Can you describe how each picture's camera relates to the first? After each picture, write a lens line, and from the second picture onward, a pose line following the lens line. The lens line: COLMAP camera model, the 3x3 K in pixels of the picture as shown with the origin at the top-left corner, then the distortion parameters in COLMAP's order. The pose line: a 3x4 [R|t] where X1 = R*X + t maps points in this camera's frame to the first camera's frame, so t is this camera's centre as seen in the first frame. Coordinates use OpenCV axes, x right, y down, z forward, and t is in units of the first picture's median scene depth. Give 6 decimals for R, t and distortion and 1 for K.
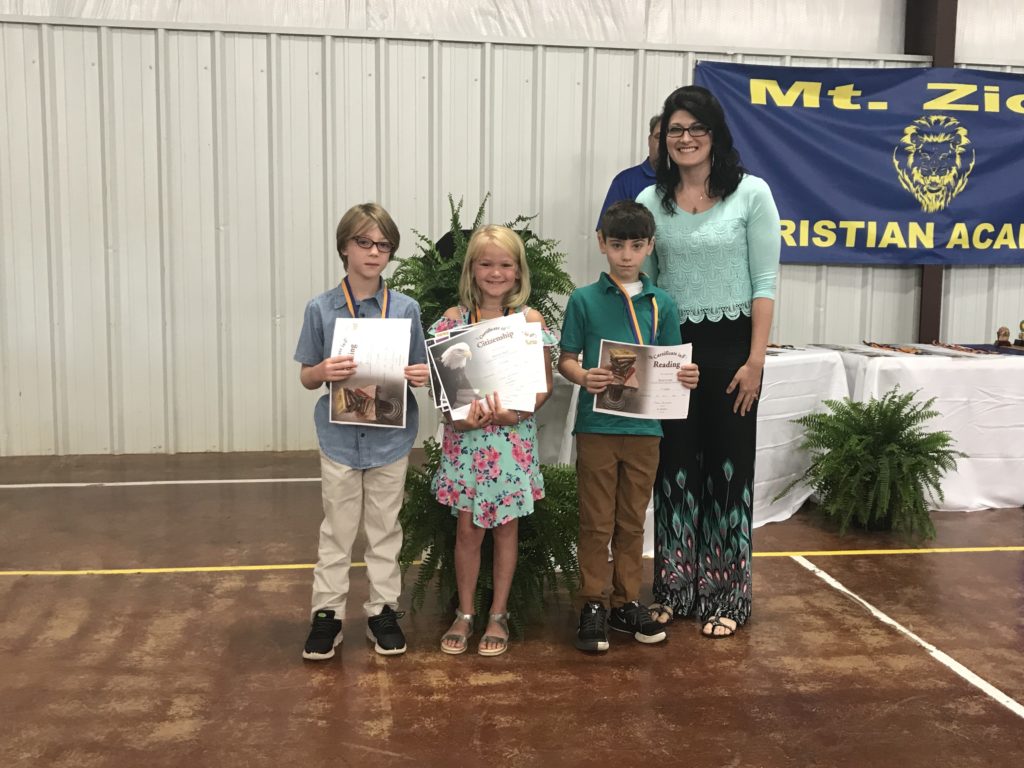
lens RADIAL K [[1090.6, 0, 513.0], [0, 1090.6, 375.3], [0, 0, 1]] dist [-0.003125, 0.002002]
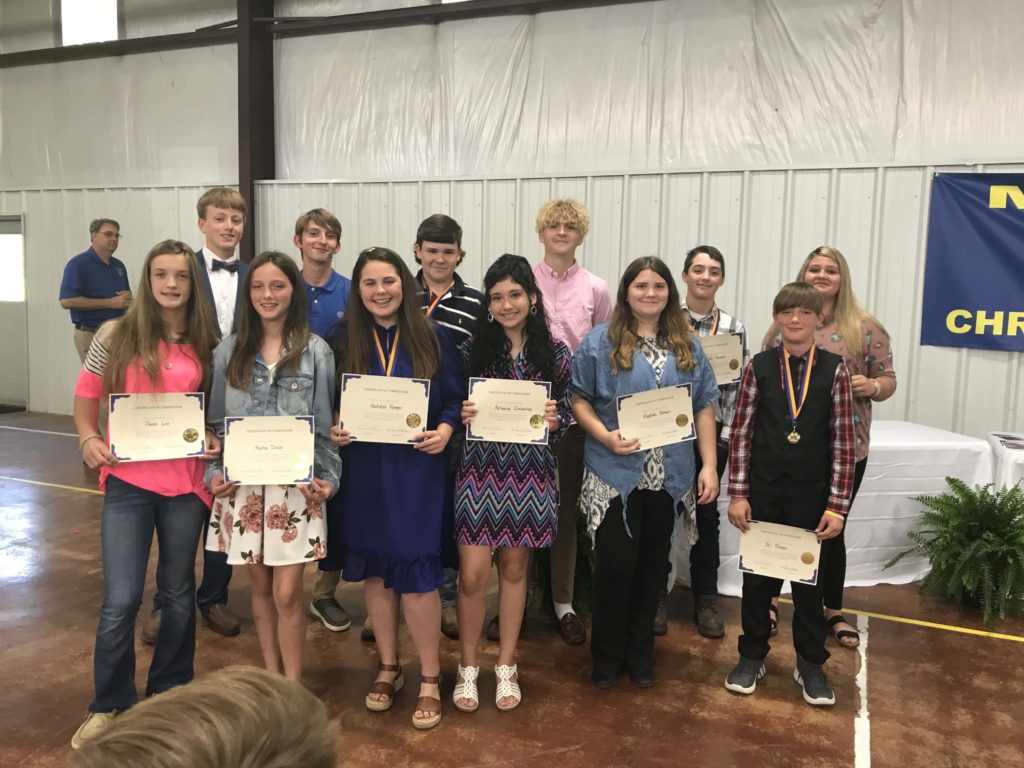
lens RADIAL K [[853.5, 0, 510.2], [0, 853.5, 377.7], [0, 0, 1]] dist [0.011125, 0.003195]
pose [[0.856168, 0.059869, -0.513217, 0.256513], [-0.070775, 0.997491, -0.001708, -0.039953], [0.511827, 0.037785, 0.858257, 0.005291]]
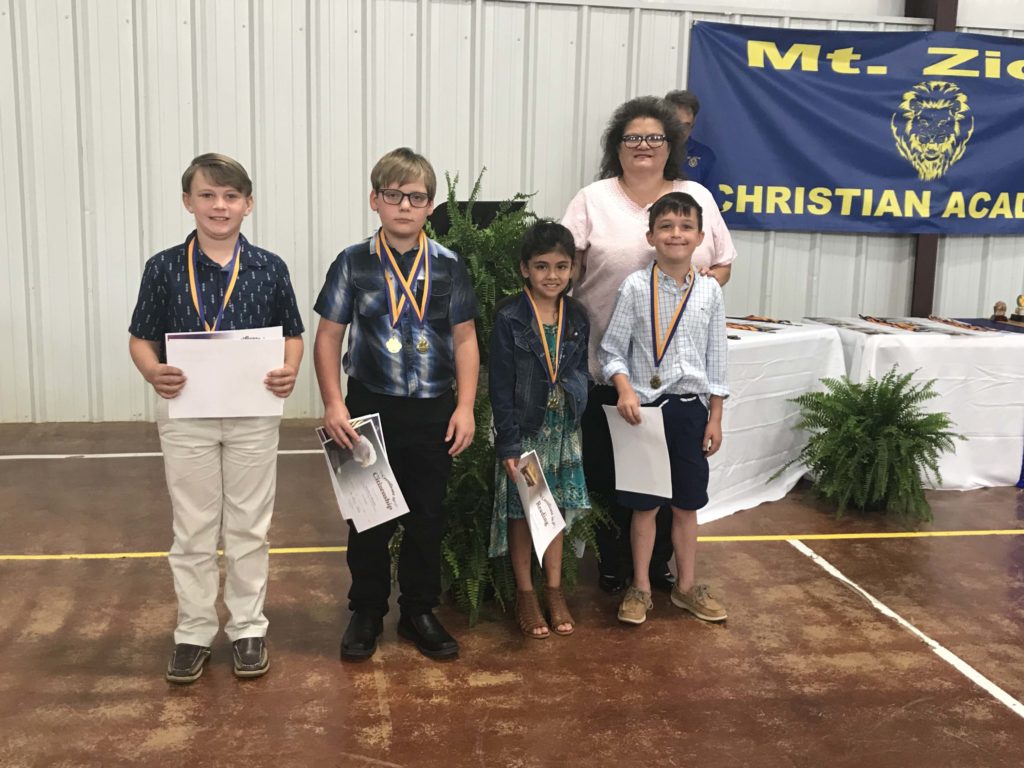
lens RADIAL K [[1092.9, 0, 512.5], [0, 1092.9, 376.5], [0, 0, 1]] dist [-0.004980, 0.003423]
pose [[0.999737, 0.007652, 0.021620, -0.011019], [-0.008731, 0.998697, 0.050284, -0.019436], [-0.021207, -0.050459, 0.998501, 0.015988]]
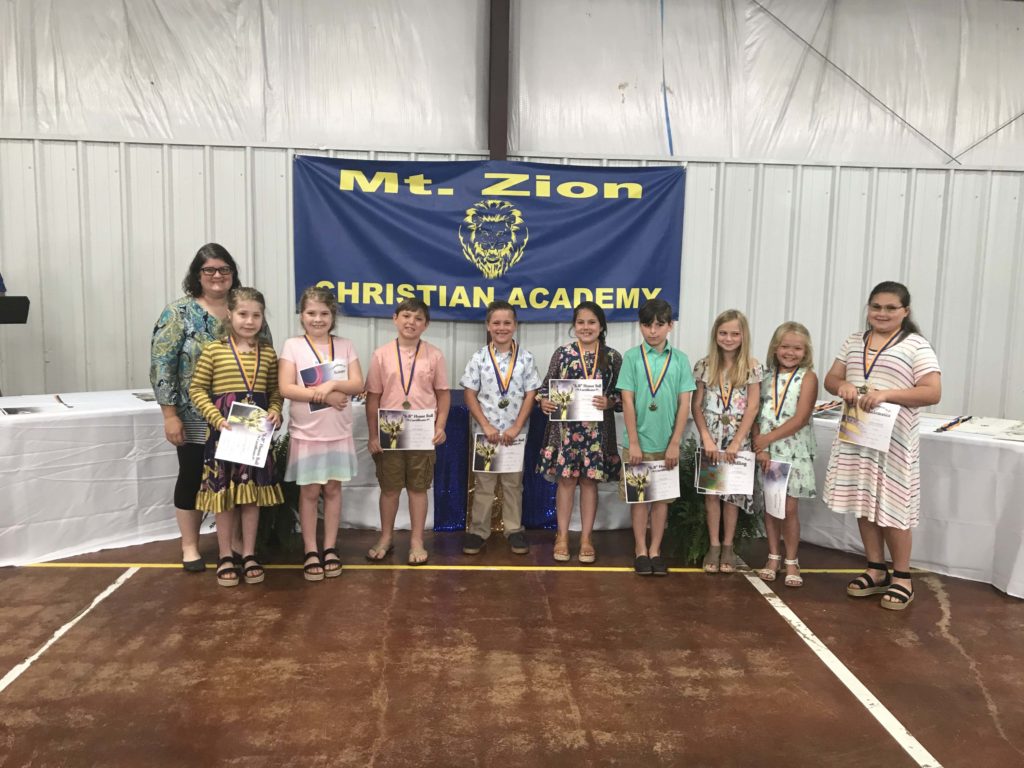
lens RADIAL K [[836.1, 0, 516.7], [0, 836.1, 390.2], [0, 0, 1]] dist [0.058863, -0.106725]
pose [[0.995333, 0.023495, -0.093598, 0.509765], [-0.021788, 0.999578, 0.019215, -0.042375], [0.094010, -0.017086, 0.995425, 0.056459]]
